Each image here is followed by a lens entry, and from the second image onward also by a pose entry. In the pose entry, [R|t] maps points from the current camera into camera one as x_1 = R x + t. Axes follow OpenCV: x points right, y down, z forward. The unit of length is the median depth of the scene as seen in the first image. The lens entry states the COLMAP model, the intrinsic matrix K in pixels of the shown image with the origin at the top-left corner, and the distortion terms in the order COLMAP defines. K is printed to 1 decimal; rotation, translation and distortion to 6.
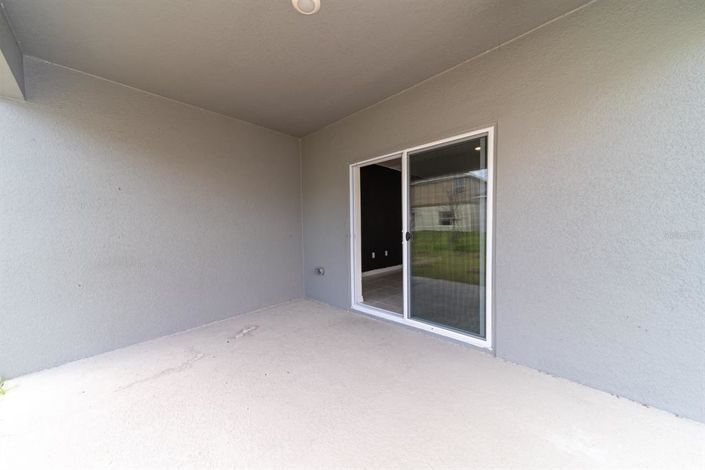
lens RADIAL K [[246.2, 0, 346.3], [0, 246.2, 234.2], [0, 0, 1]] dist [0.011842, 0.000005]
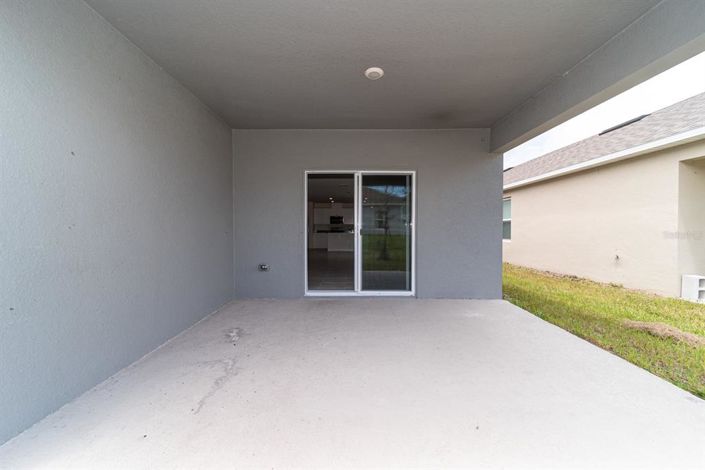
lens RADIAL K [[246.2, 0, 346.3], [0, 246.2, 234.2], [0, 0, 1]] dist [0.011842, 0.000005]
pose [[0.724114, 0.005492, 0.689658, -0.789802], [0.004926, 0.999902, -0.013135, 0.036242], [-0.689662, 0.012908, 0.724016, 0.038751]]
